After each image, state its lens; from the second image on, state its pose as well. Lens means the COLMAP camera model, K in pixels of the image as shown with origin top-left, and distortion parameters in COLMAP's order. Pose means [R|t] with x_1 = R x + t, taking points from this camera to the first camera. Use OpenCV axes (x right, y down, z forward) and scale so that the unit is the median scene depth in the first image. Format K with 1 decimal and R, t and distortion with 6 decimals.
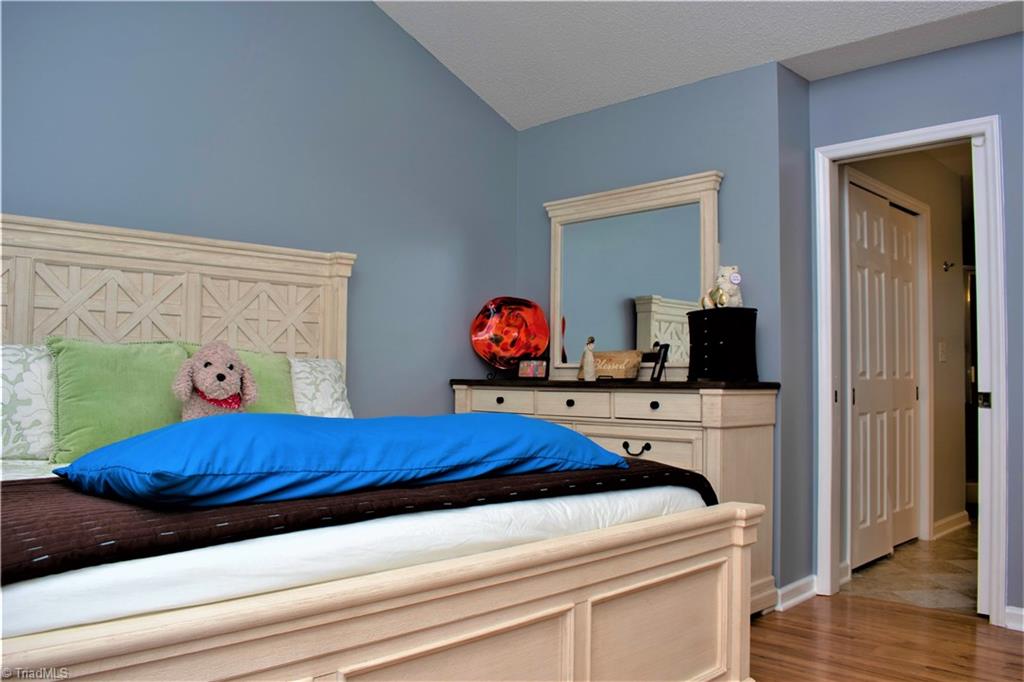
lens RADIAL K [[845.2, 0, 512.0], [0, 845.2, 341.0], [0, 0, 1]] dist [-0.088463, 0.009174]
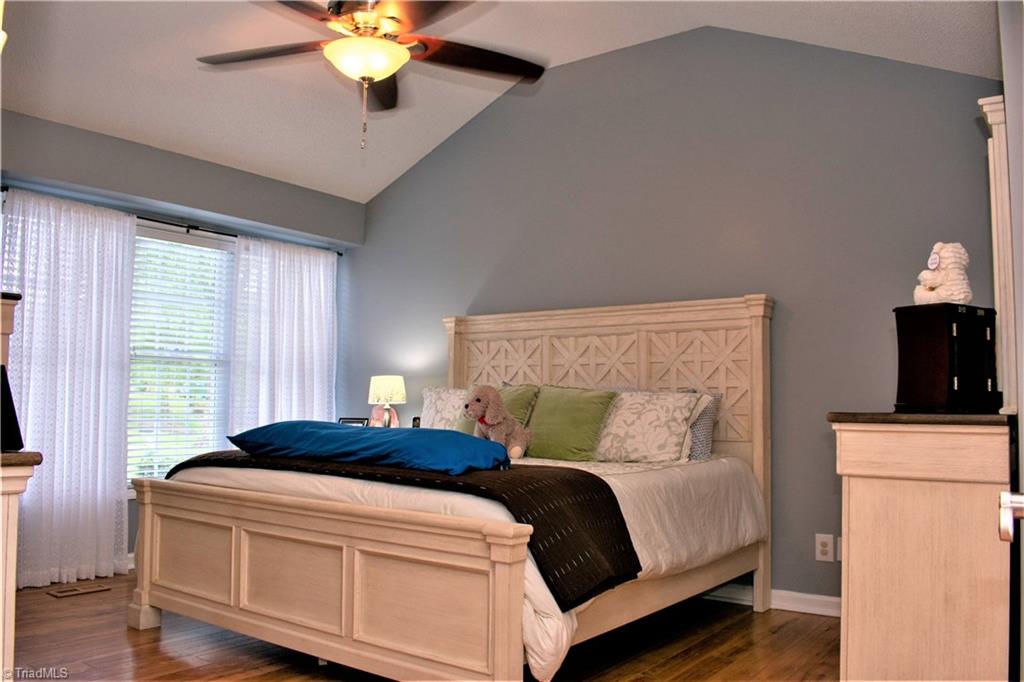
lens RADIAL K [[845.2, 0, 512.0], [0, 845.2, 341.0], [0, 0, 1]] dist [-0.088463, 0.009174]
pose [[0.143811, -0.084264, -0.986011, 0.936067], [0.029597, 0.996289, -0.080825, 0.038231], [0.989162, -0.017560, 0.145772, 0.604786]]
